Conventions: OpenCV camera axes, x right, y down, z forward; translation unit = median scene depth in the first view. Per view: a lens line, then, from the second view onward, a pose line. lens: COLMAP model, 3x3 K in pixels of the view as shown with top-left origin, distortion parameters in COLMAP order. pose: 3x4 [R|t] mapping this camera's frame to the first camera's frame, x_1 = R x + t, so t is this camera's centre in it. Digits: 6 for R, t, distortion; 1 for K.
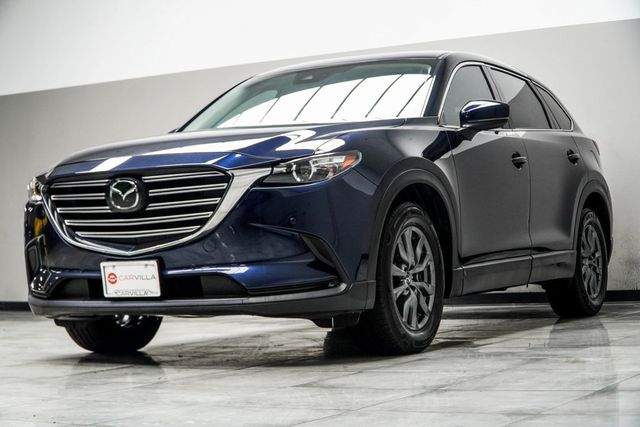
lens RADIAL K [[1197.8, 0, 319.5], [0, 1197.8, 213.7], [0, 0, 1]] dist [-0.203957, 0.000000]
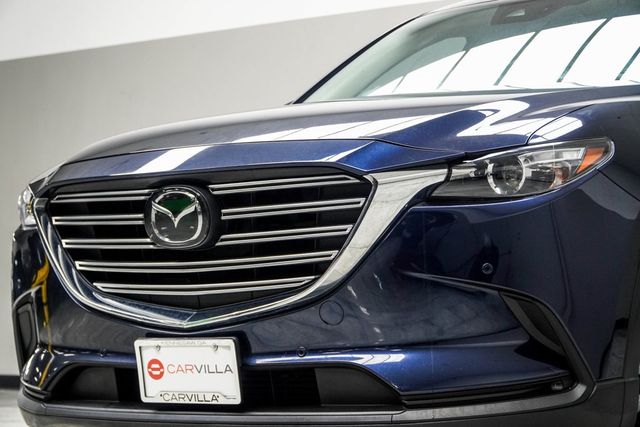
lens RADIAL K [[1767.0, 0, 320.9], [0, 1767.0, 213.1], [0, 0, 1]] dist [-0.287424, 0.000000]
pose [[0.992669, 0.004915, -0.120766, -0.000916], [-0.006074, 0.999939, -0.009224, -0.010638], [0.120714, 0.009890, 0.992638, 0.204155]]
